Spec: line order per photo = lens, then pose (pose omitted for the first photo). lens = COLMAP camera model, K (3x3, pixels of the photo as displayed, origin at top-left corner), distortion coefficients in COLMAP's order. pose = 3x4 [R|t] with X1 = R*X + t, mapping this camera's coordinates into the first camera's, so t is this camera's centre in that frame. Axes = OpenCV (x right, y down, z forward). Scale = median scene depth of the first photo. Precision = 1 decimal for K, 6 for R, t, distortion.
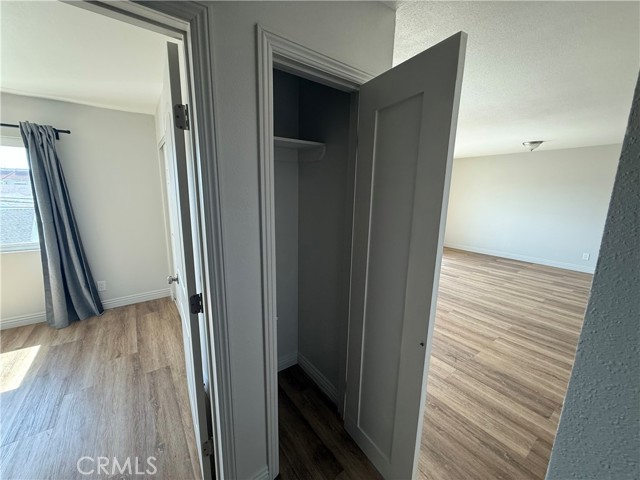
lens RADIAL K [[254.6, 0, 316.3], [0, 254.6, 240.9], [0, 0, 1]] dist [-0.002065, -0.000292]
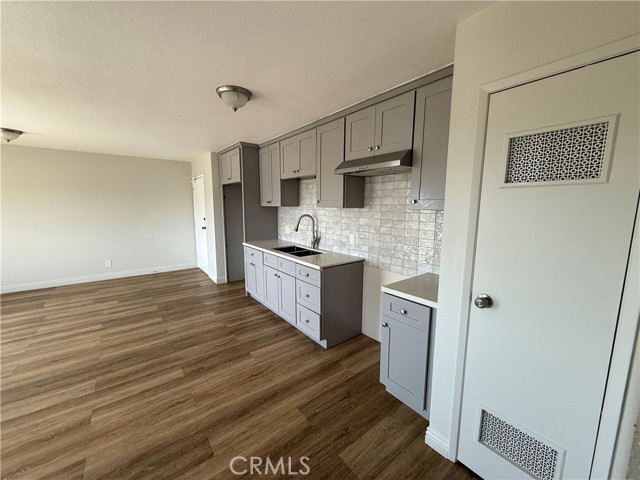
lens RADIAL K [[254.6, 0, 320.3], [0, 254.6, 240.0], [0, 0, 1]] dist [-0.002065, -0.000292]
pose [[-0.044842, -0.145419, 0.988353, 0.076259], [0.182006, 0.971601, 0.151212, -0.043990], [-0.982274, 0.186667, -0.017102, 0.275631]]
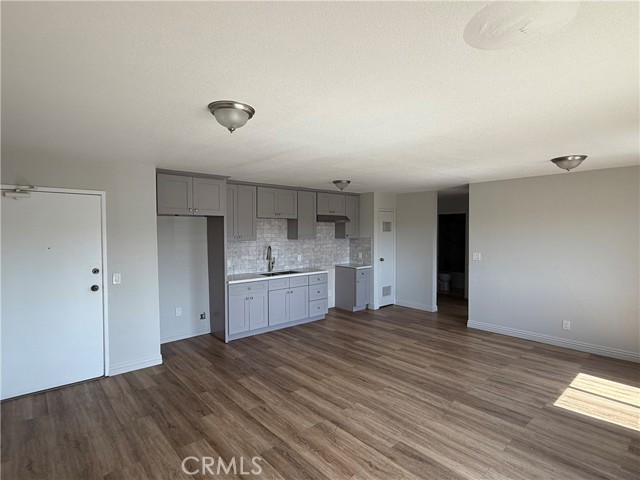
lens RADIAL K [[330.7, 0, 319.9], [0, 330.7, 239.6], [0, 0, 1]] dist [0.005669, 0.000670]
pose [[-0.995839, -0.005698, -0.090954, 1.029977], [-0.025660, 0.975197, 0.219844, -0.426379], [0.087445, 0.221263, -0.971286, 2.029524]]
